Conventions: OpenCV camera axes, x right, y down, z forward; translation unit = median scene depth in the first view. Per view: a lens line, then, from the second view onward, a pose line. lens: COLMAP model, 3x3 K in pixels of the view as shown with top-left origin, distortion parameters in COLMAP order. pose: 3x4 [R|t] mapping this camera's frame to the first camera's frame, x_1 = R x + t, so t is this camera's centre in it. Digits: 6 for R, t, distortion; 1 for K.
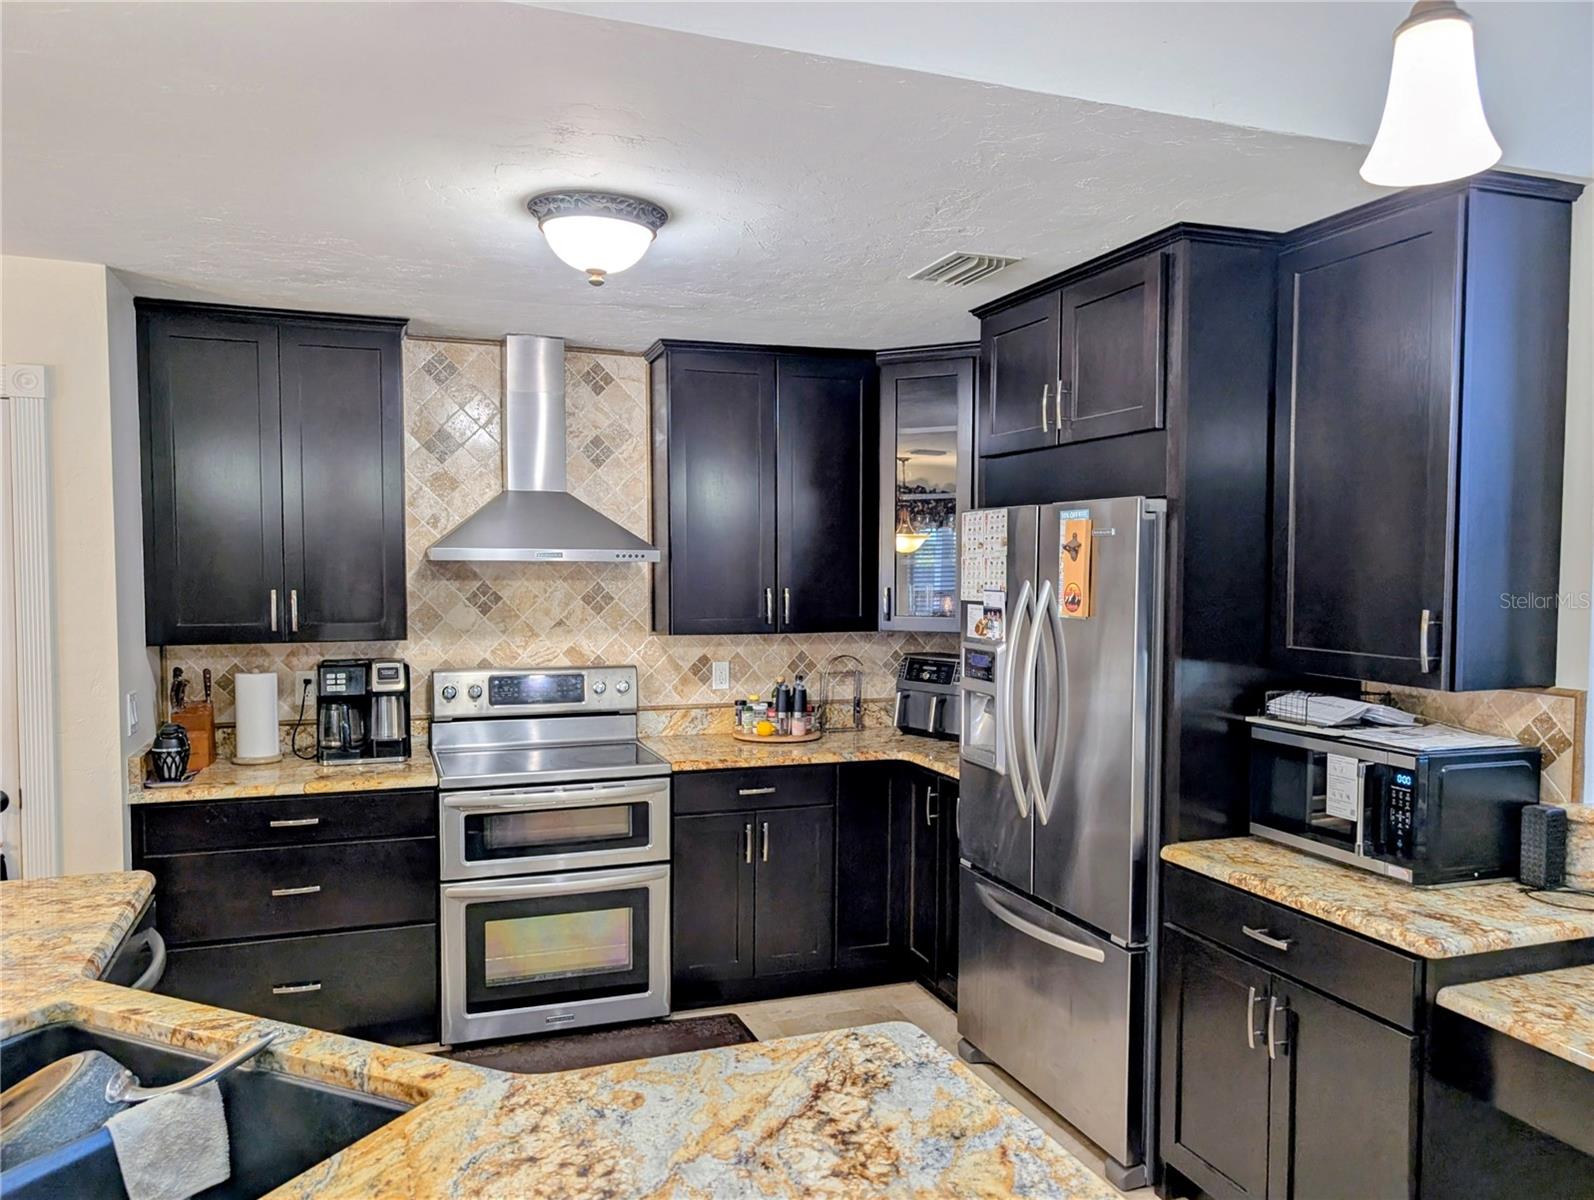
lens RADIAL K [[1149.7, 0, 806.4], [0, 1149.7, 626.7], [0, 0, 1]] dist [0.002486, -0.000515]
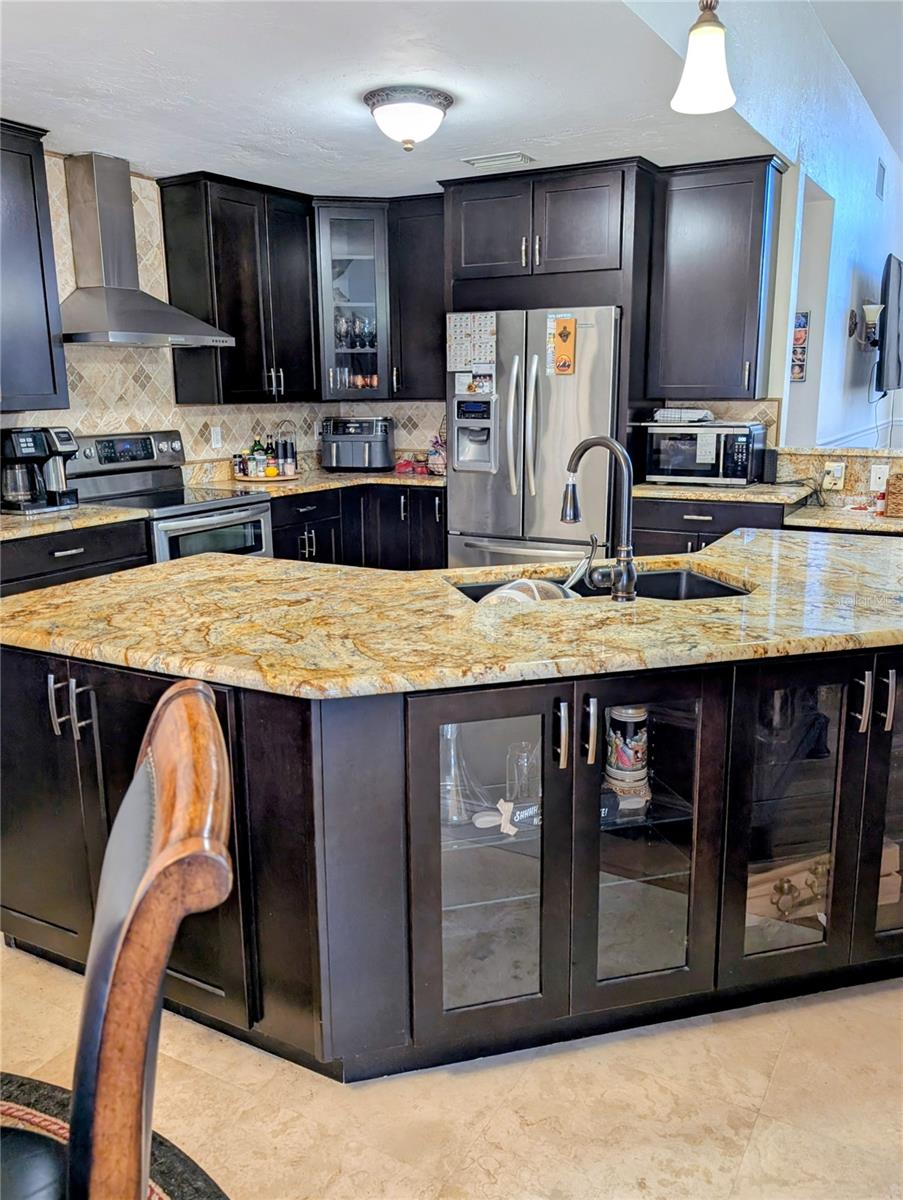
lens RADIAL K [[984.1, 0, 441.5], [0, 984.1, 603.0], [0, 0, 1]] dist [0.033724, -0.011584]
pose [[0.772426, -0.150736, 0.616957, -0.682301], [0.047465, 0.982411, 0.180599, 0.040782], [-0.633328, -0.110215, 0.765995, -0.083384]]
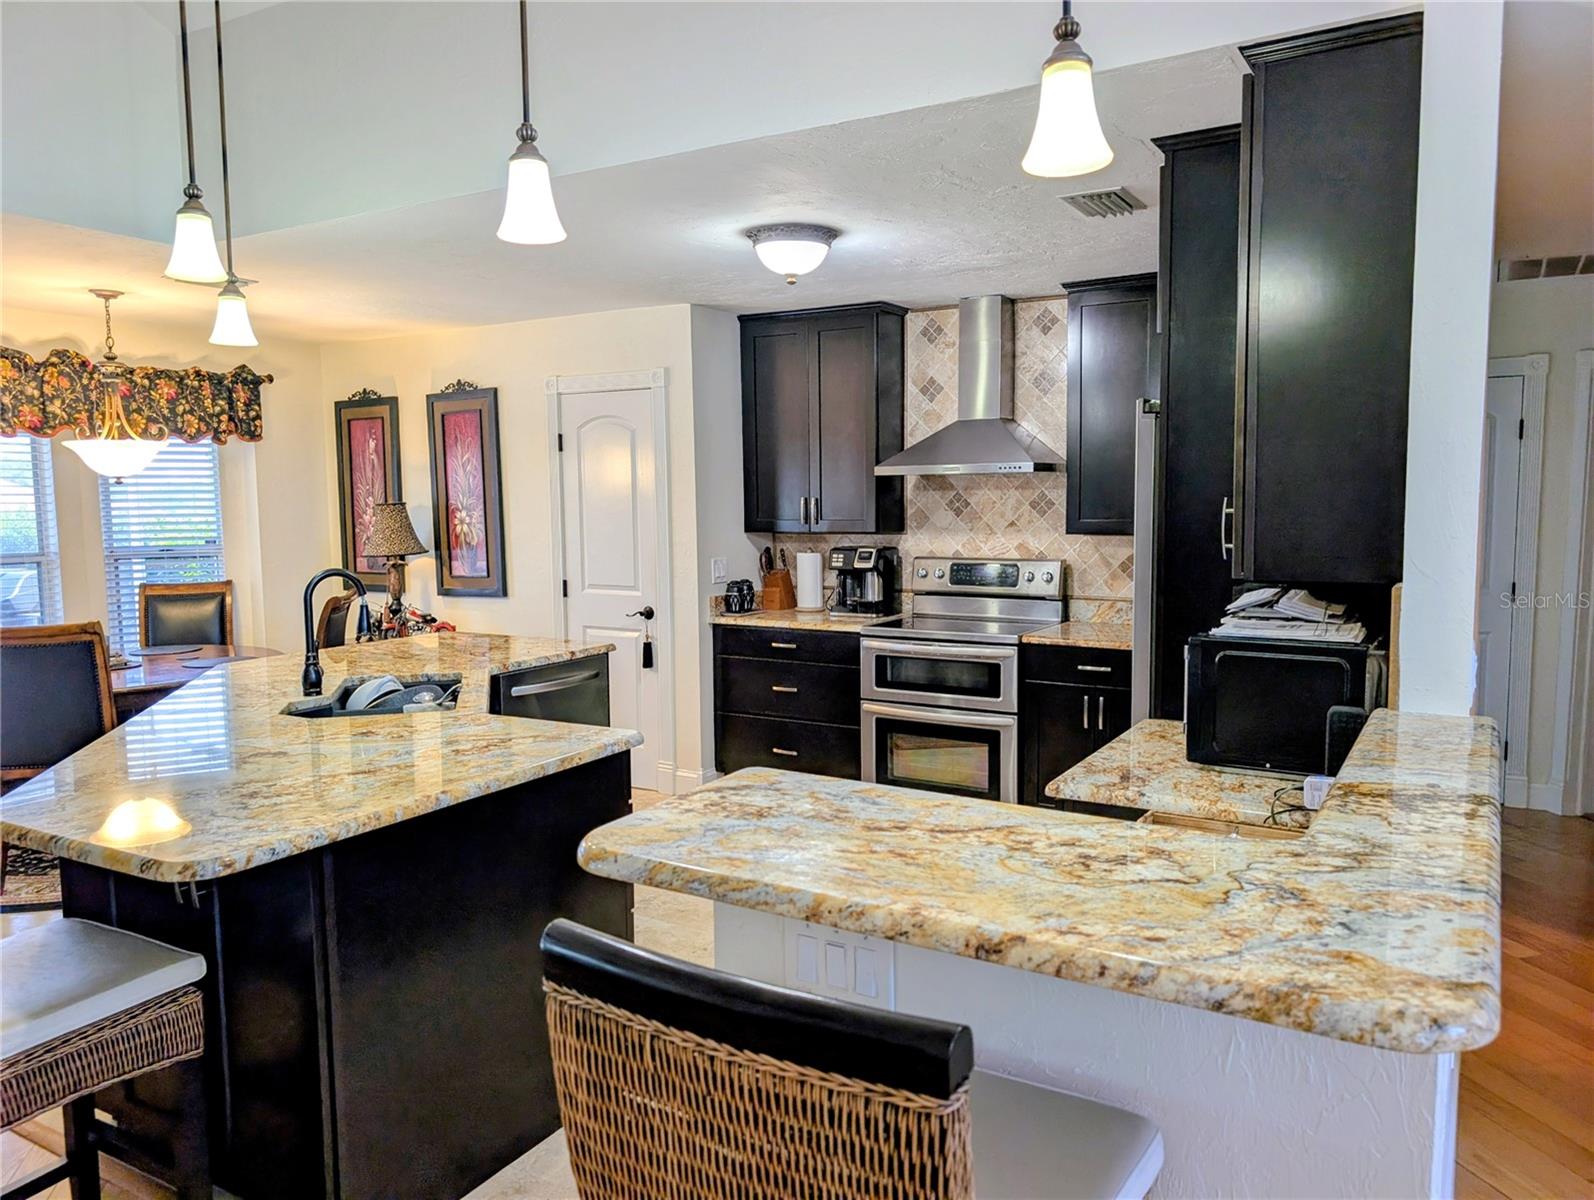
lens RADIAL K [[1143.5, 0, 792.2], [0, 1143.5, 600.9], [0, 0, 1]] dist [0.012612, -0.002838]
pose [[0.617609, 0.063345, -0.783931, 0.653197], [-0.030353, 0.997928, 0.056724, 0.018055], [0.785900, -0.011238, 0.618252, 0.044231]]
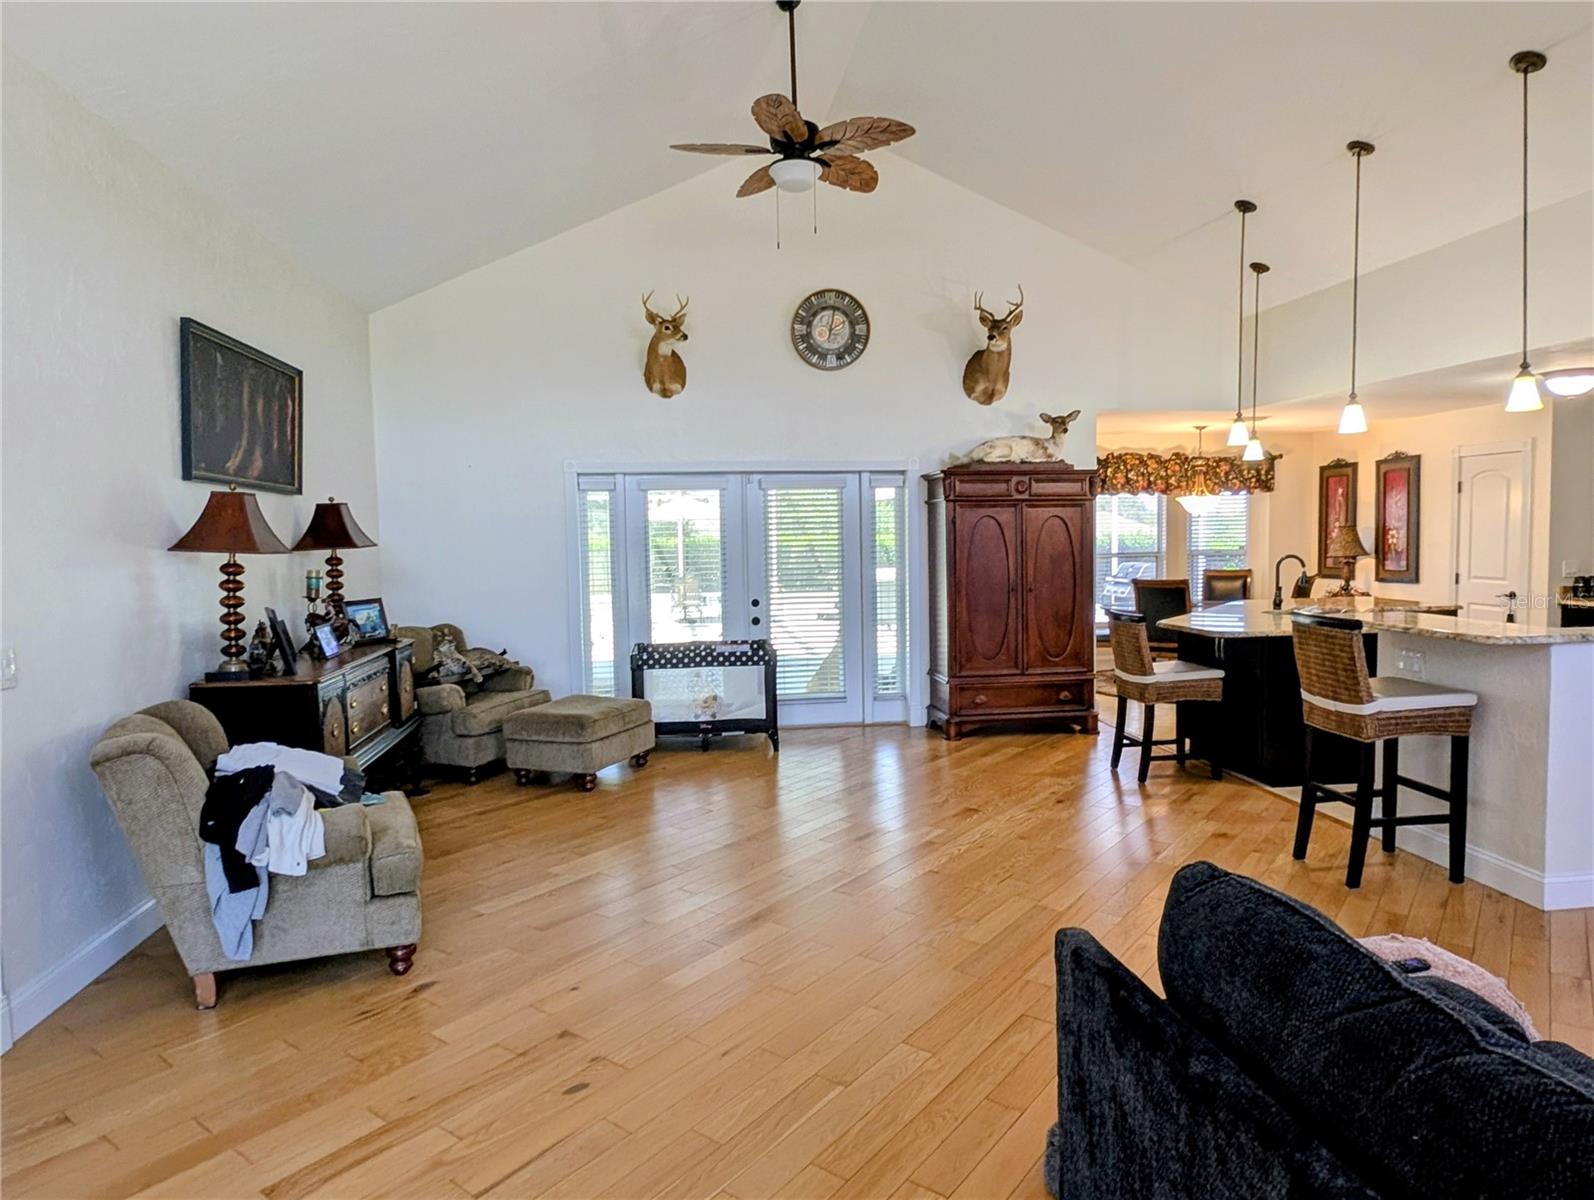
lens RADIAL K [[977.3, 0, 791.0], [0, 977.3, 592.6], [0, 0, 1]] dist [0.023942, -0.016019]
pose [[-0.238419, 0.059750, -0.969323, 1.582542], [-0.038736, 0.996726, 0.070967, 0.032367], [0.970389, 0.054468, -0.235324, -0.119944]]
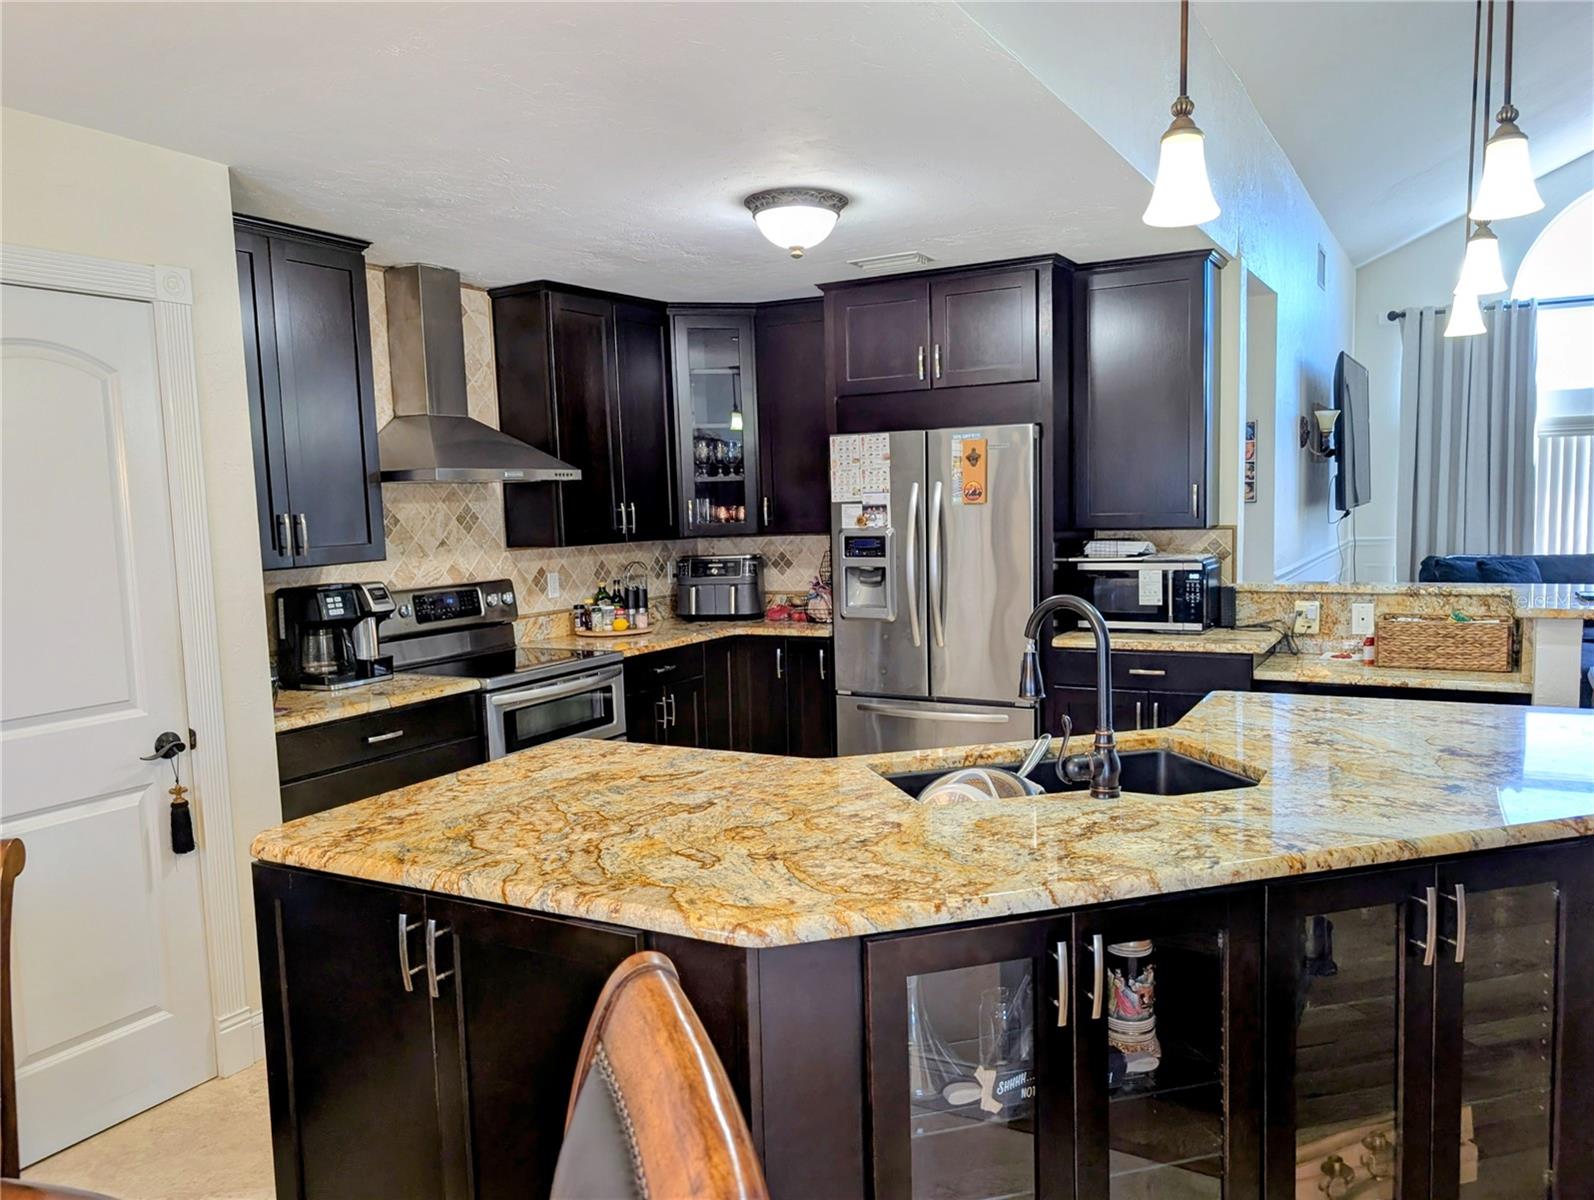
lens RADIAL K [[1197.3, 0, 796.6], [0, 1197.3, 619.9], [0, 0, 1]] dist [0.062339, -0.095354]
pose [[0.766634, -0.094580, 0.635081, -0.707465], [0.069244, 0.995501, 0.064669, 0.018935], [-0.638340, -0.005602, 0.769734, -0.052609]]
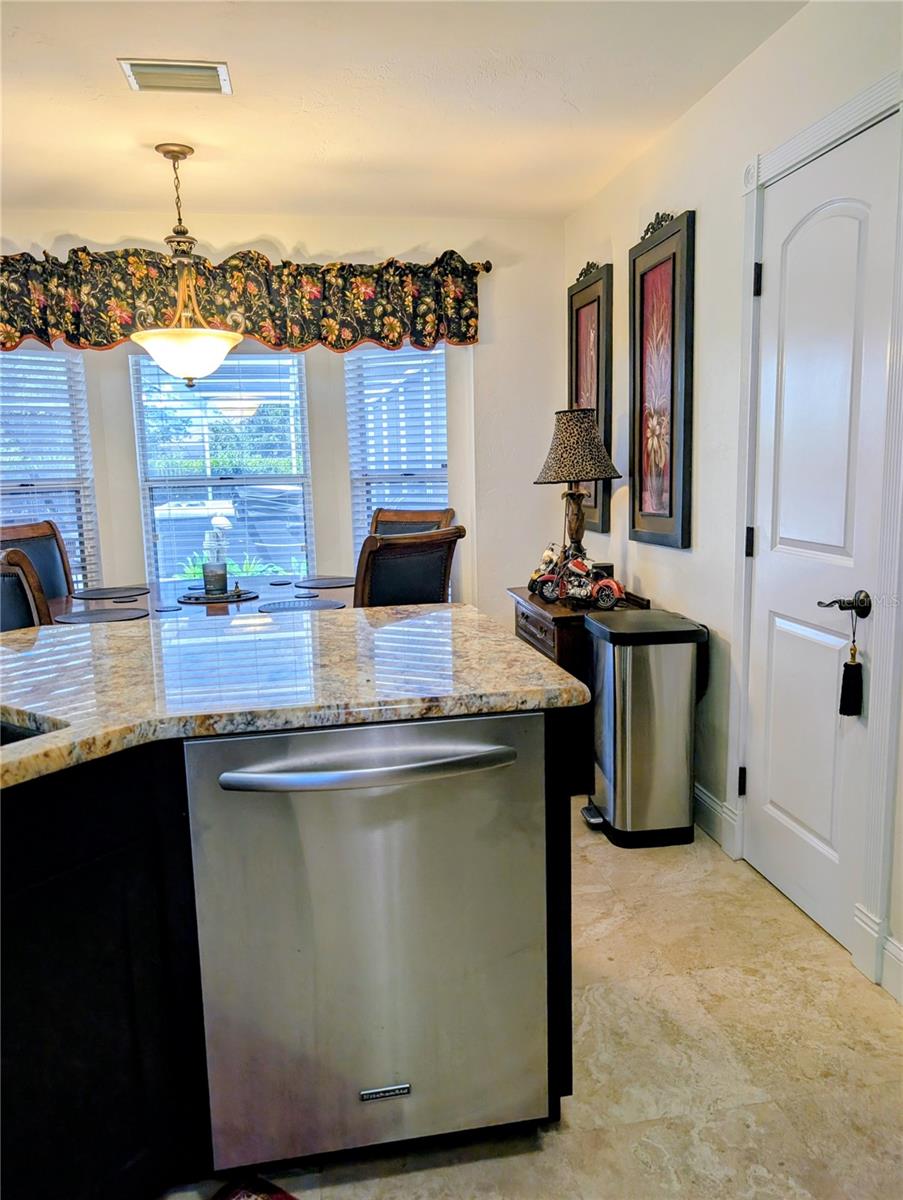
lens RADIAL K [[897.9, 0, 451.5], [0, 897.9, 600.0], [0, 0, 1]] dist [-0.003876, 0.062404]
pose [[-0.184555, 0.154447, -0.970611, 0.020421], [-0.030342, 0.986209, 0.162698, 0.034793], [0.982354, 0.059477, -0.177323, 0.619548]]
